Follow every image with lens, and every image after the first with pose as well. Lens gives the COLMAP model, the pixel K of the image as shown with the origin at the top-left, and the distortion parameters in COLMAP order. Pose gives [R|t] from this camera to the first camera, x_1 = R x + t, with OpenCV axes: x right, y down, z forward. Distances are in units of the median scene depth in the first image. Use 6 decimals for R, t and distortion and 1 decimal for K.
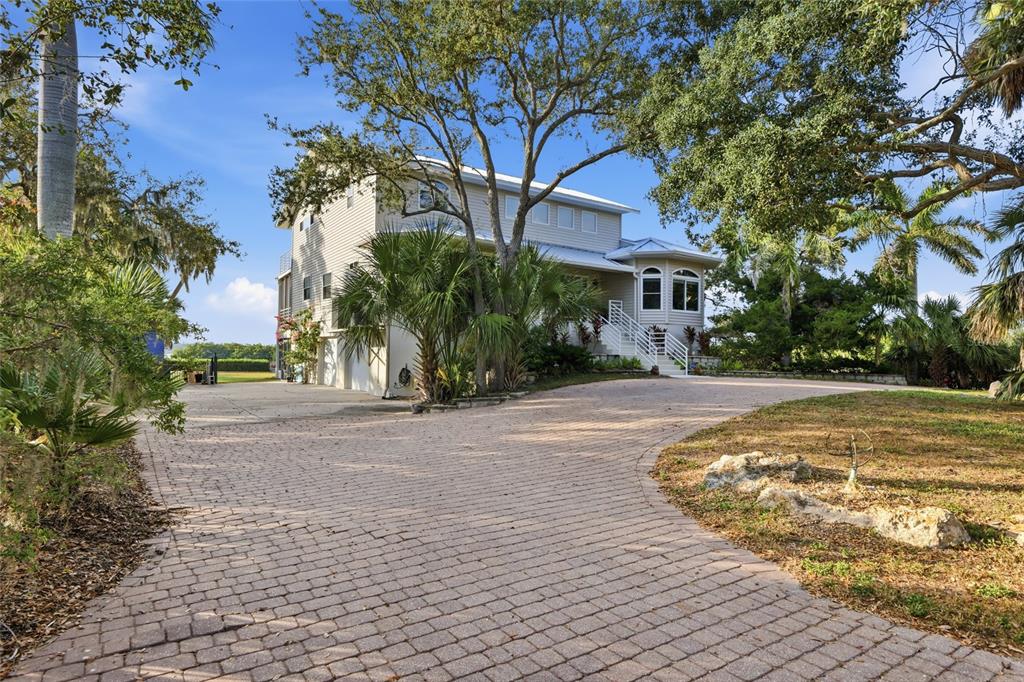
lens RADIAL K [[521.1, 0, 509.6], [0, 521.1, 344.8], [0, 0, 1]] dist [0.000615, -0.000380]
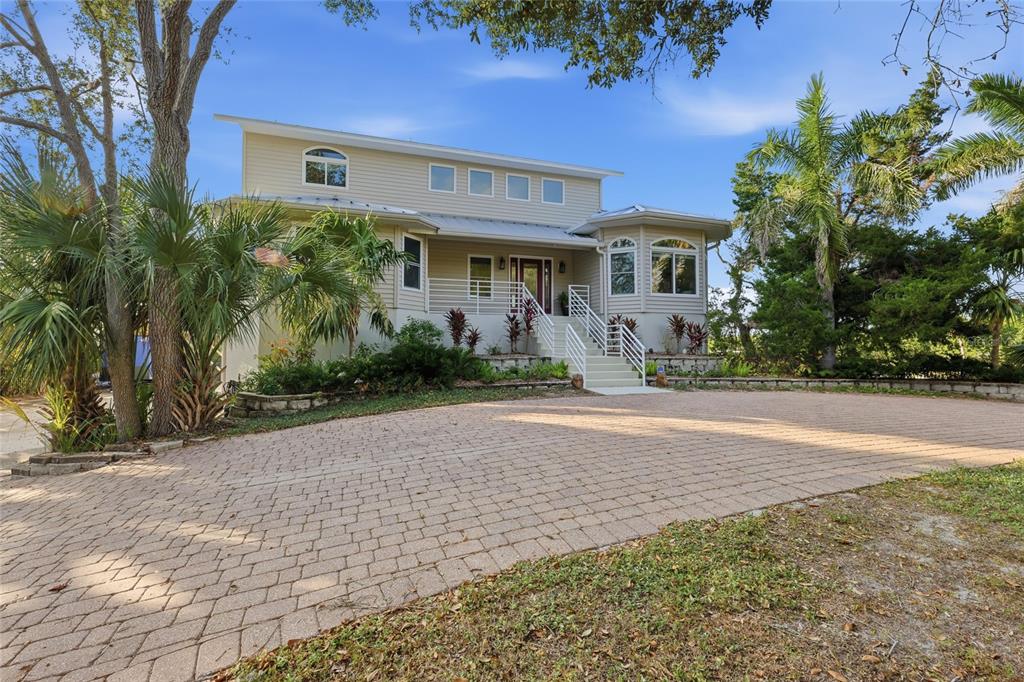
lens RADIAL K [[441.9, 0, 507.8], [0, 441.9, 336.1], [0, 0, 1]] dist [0.004174, 0.000777]
pose [[0.971686, -0.024584, -0.234994, 0.264689], [0.022098, 0.999669, -0.013207, -0.003053], [0.235240, 0.007640, 0.971907, 0.349291]]
